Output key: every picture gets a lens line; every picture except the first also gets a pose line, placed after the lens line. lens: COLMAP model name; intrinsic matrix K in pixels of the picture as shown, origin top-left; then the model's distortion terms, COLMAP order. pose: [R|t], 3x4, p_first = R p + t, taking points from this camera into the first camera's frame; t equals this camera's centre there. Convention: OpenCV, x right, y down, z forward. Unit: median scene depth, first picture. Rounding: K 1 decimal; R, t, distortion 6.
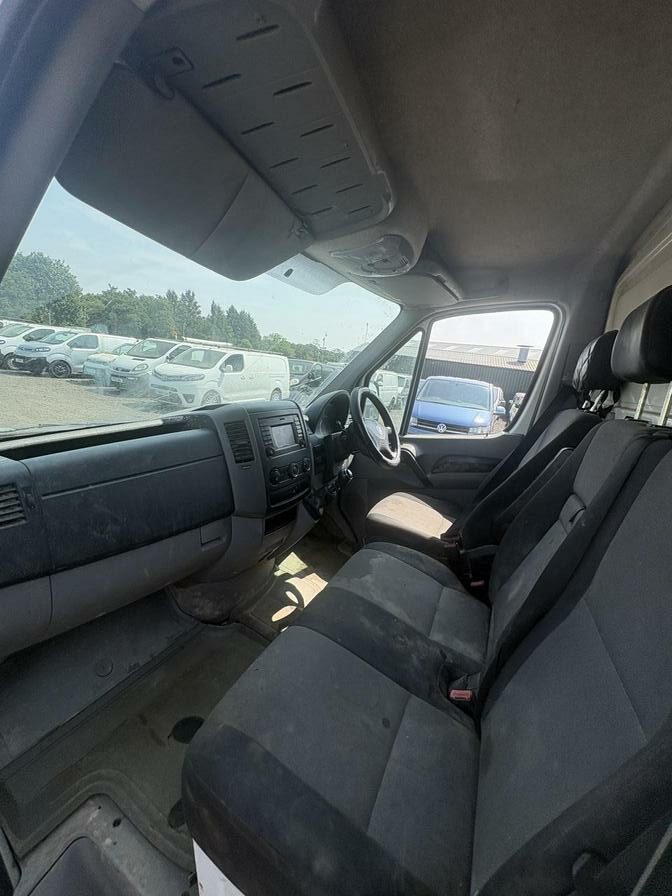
lens RADIAL K [[356.2, 0, 336.0], [0, 356.2, 448.0], [0, 0, 1]] dist [-0.001220, -0.000497]
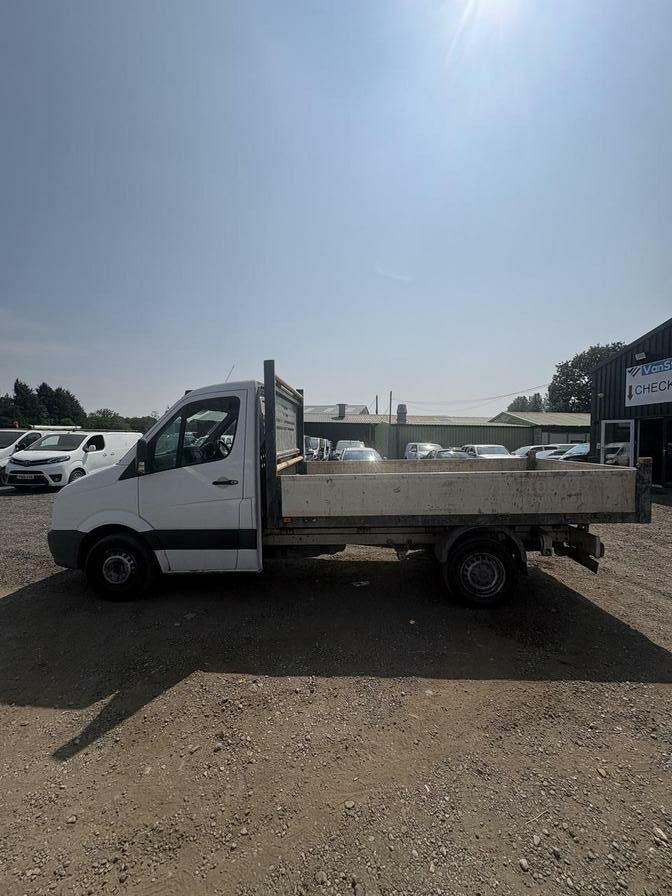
lens RADIAL K [[356.2, 0, 336.0], [0, 356.2, 448.0], [0, 0, 1]] dist [-0.001220, -0.000497]
pose [[0.910835, -0.125278, 0.393300, -0.153109], [0.190203, 0.973026, -0.130549, 0.343523], [-0.366336, 0.193716, 0.910095, -1.512792]]
